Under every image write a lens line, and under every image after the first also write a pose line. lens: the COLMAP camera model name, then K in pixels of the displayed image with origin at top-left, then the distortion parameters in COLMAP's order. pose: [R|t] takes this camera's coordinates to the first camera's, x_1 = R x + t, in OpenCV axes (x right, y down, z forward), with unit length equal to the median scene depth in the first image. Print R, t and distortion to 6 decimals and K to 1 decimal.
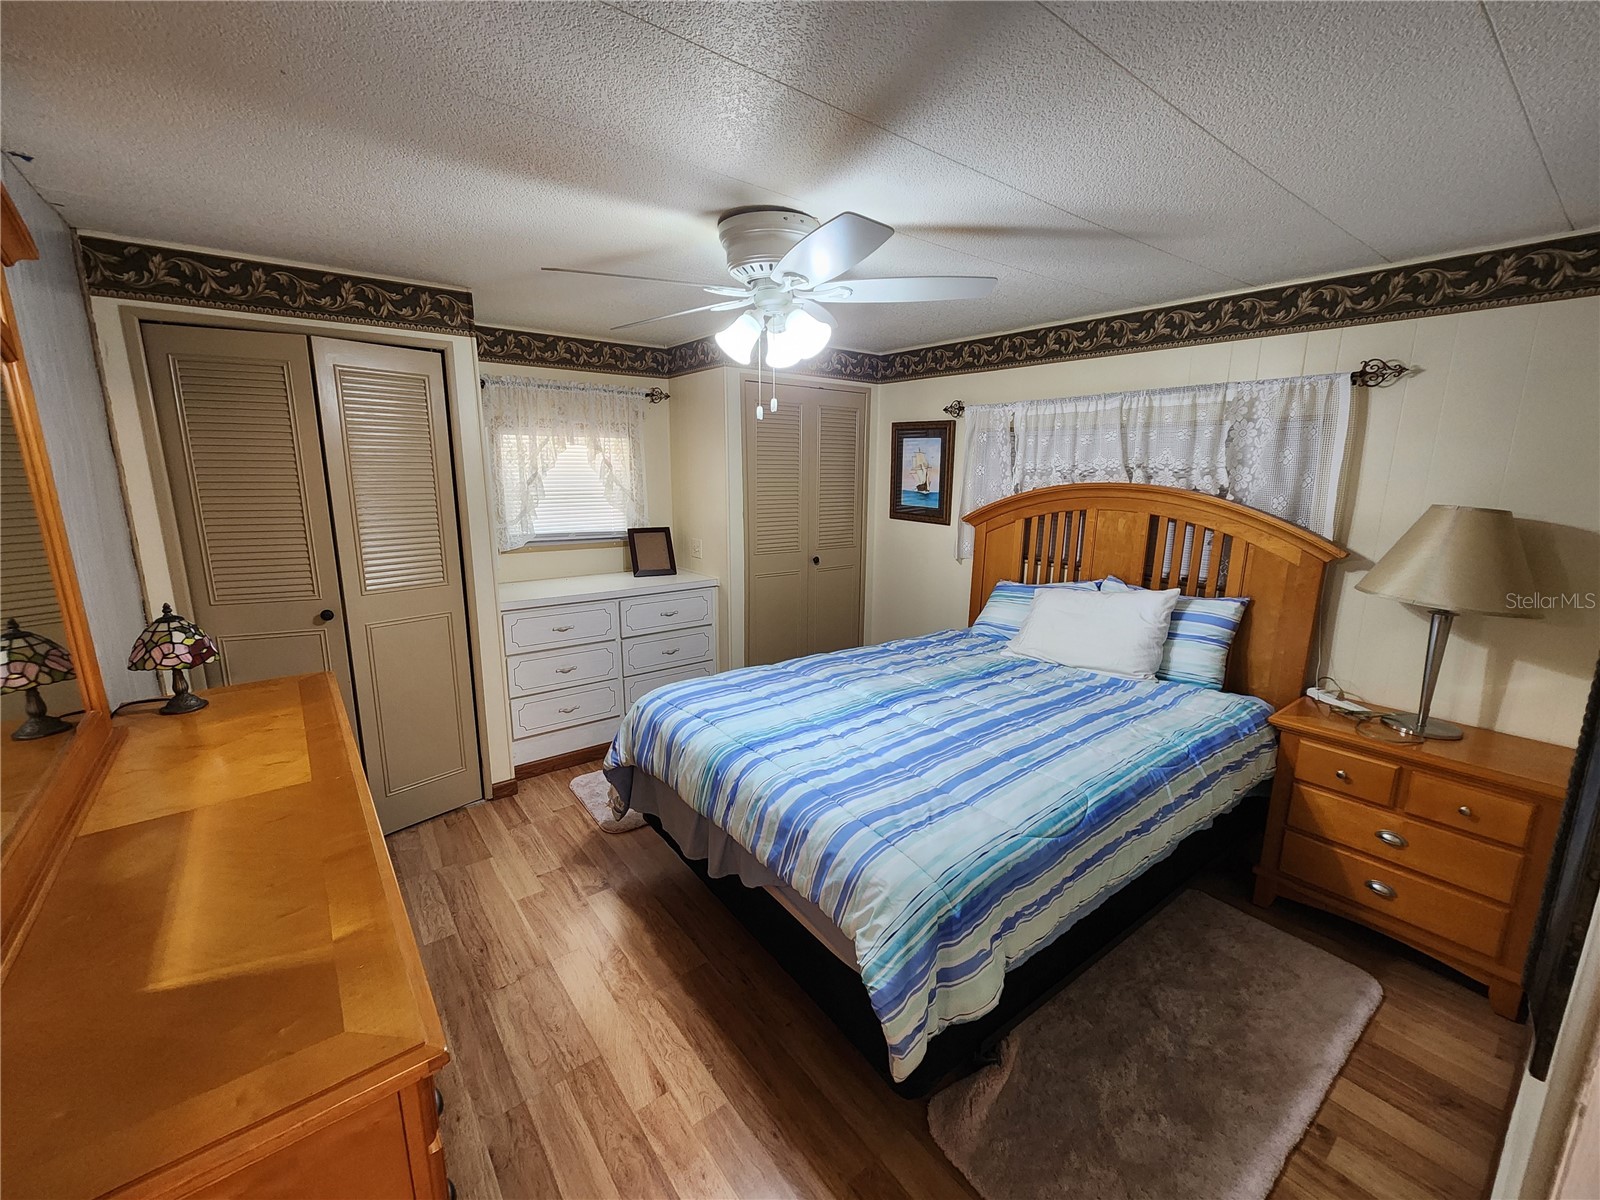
lens RADIAL K [[660.6, 0, 787.4], [0, 660.6, 601.8], [0, 0, 1]] dist [0.001071, -0.000136]
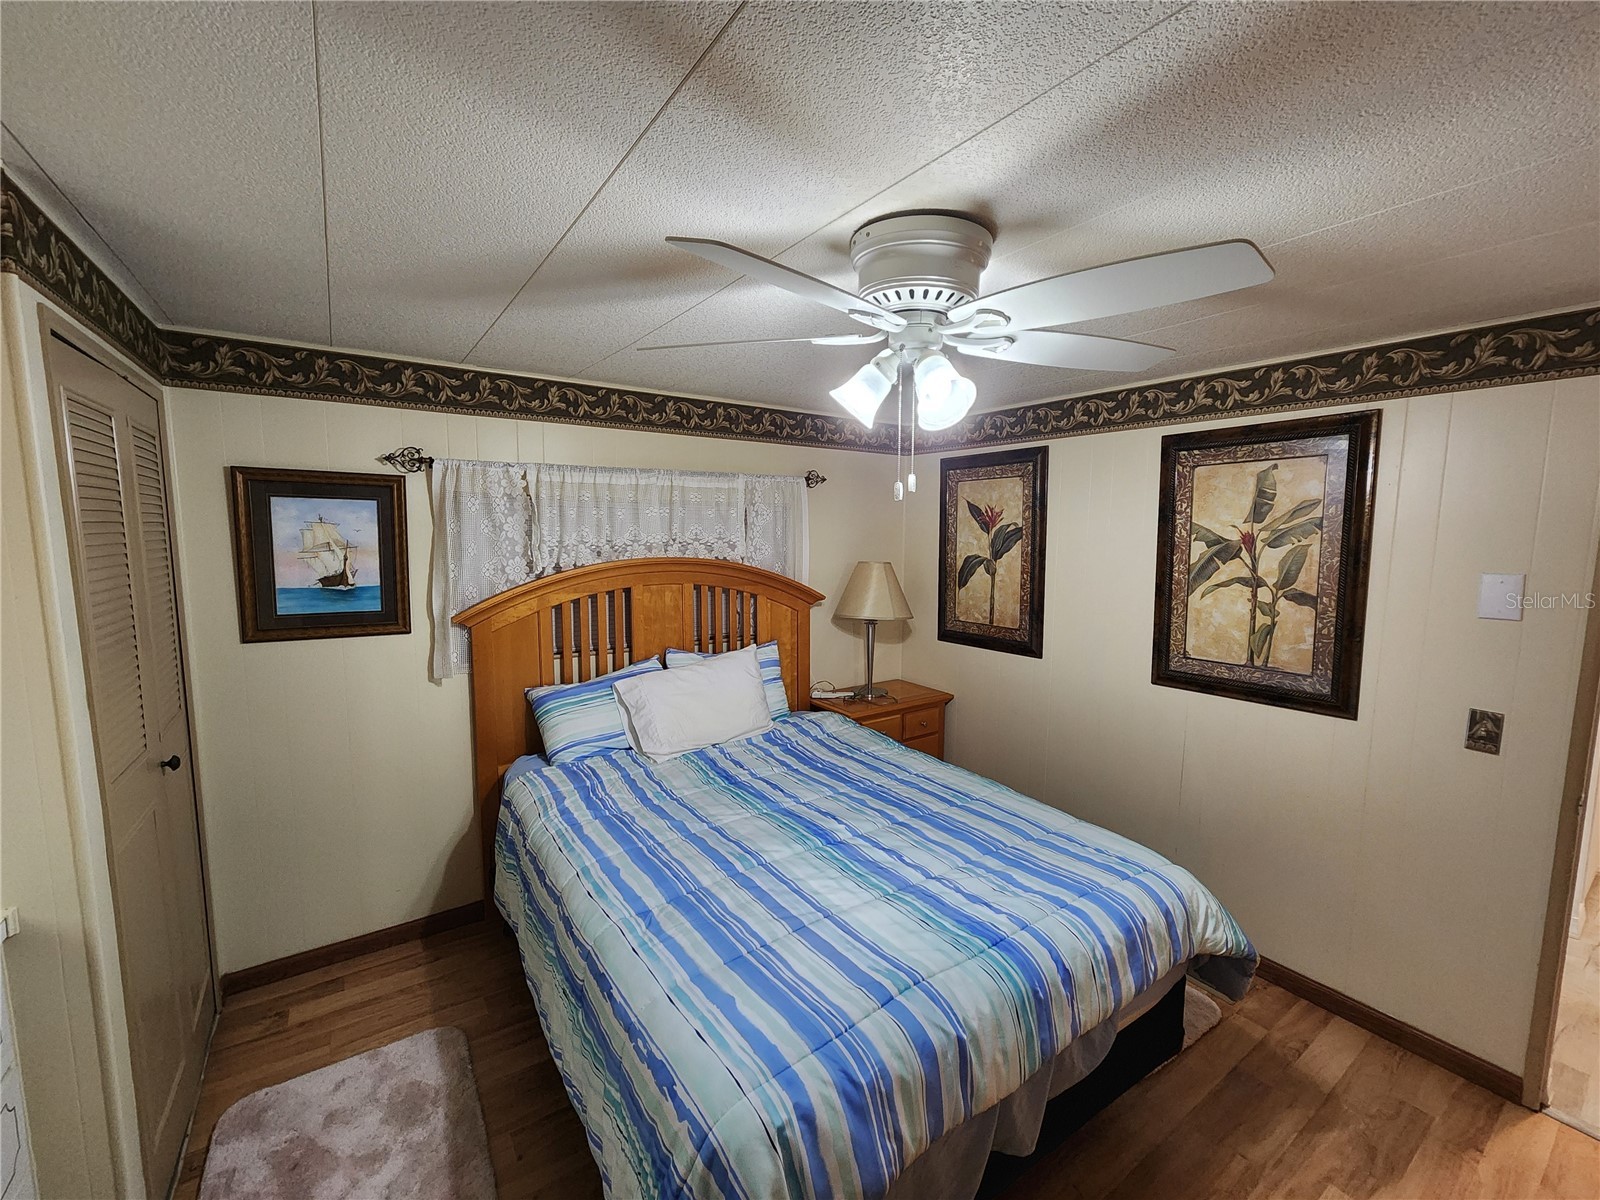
lens RADIAL K [[660.6, 0, 806.2], [0, 660.6, 599.3], [0, 0, 1]] dist [0.001071, -0.000136]
pose [[0.043340, -0.107622, 0.993247, -0.449226], [0.203529, 0.974283, 0.096687, -0.154485], [-0.978109, 0.197964, 0.064129, 0.665957]]
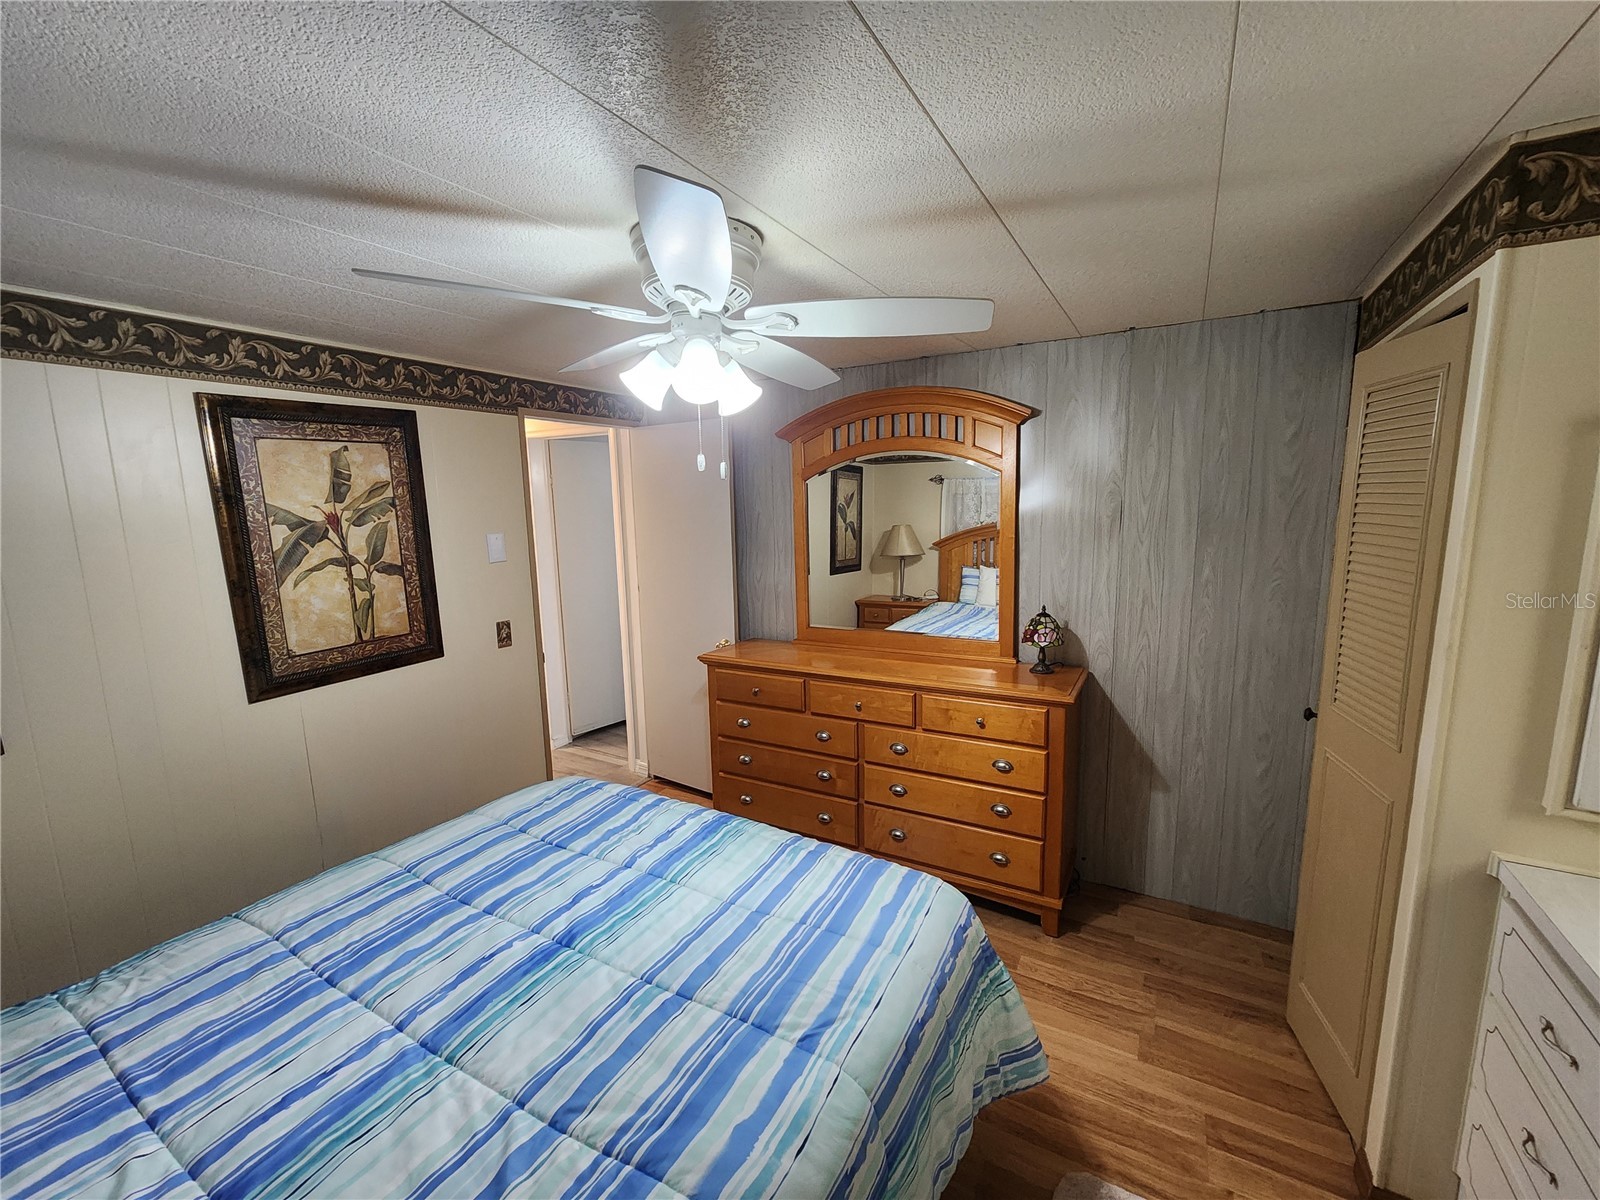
lens RADIAL K [[660.6, 0, 806.0], [0, 660.6, 594.2], [0, 0, 1]] dist [0.001071, -0.000136]
pose [[-0.920690, 0.077111, -0.382601, 0.103885], [-0.059995, 0.940676, 0.333960, -0.244233], [0.385655, 0.330427, -0.861445, 1.069537]]
